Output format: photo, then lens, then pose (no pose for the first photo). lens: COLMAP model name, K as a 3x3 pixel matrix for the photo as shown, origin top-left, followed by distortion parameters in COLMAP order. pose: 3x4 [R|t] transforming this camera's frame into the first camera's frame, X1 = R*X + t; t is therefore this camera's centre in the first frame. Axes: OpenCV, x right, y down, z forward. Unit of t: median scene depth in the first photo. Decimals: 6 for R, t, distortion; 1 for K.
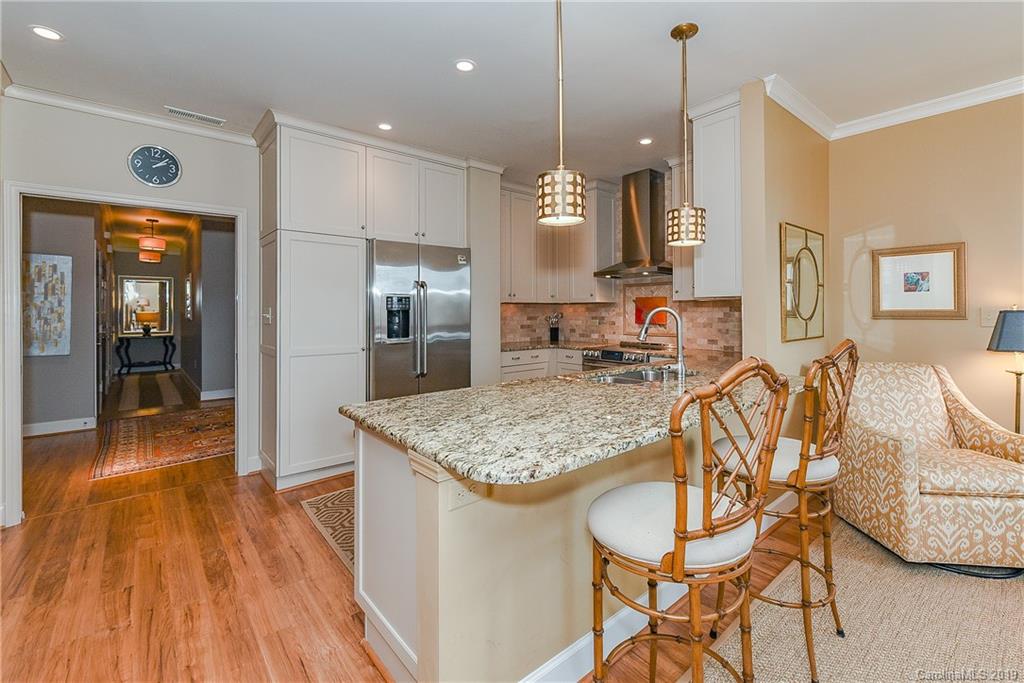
lens RADIAL K [[442.9, 0, 515.1], [0, 442.9, 309.2], [0, 0, 1]] dist [-0.002964, -0.000309]
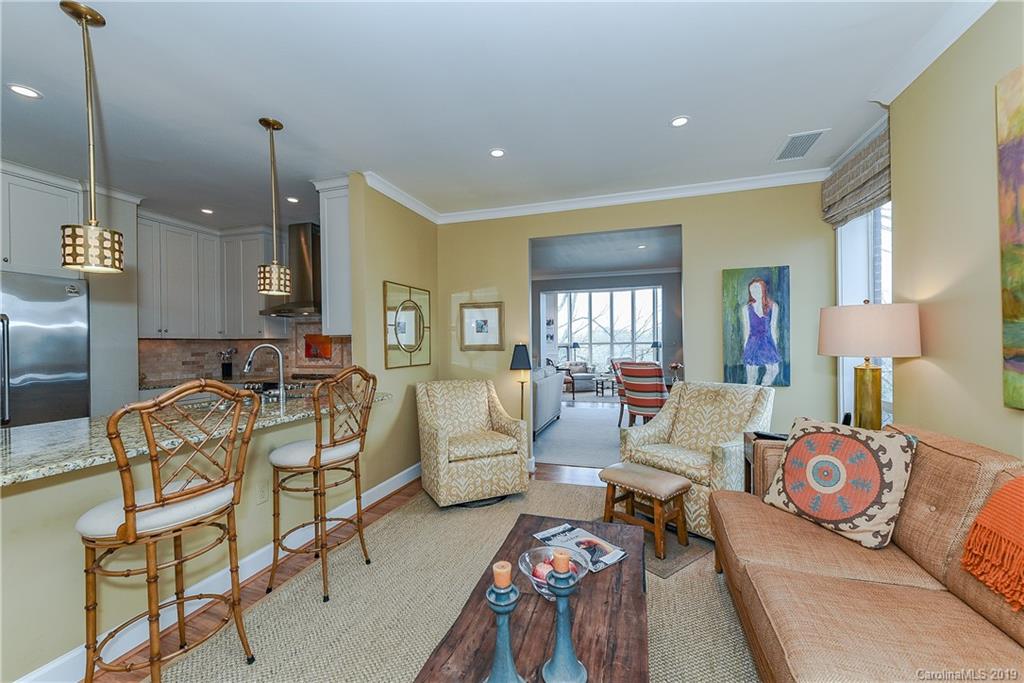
lens RADIAL K [[410.4, 0, 509.9], [0, 410.4, 343.9], [0, 0, 1]] dist [0.015257, 0.000481]
pose [[0.839700, -0.004706, 0.543030, 0.215901], [0.003976, 0.999989, 0.002519, -0.003899], [-0.543036, 0.000043, 0.839709, -0.243057]]
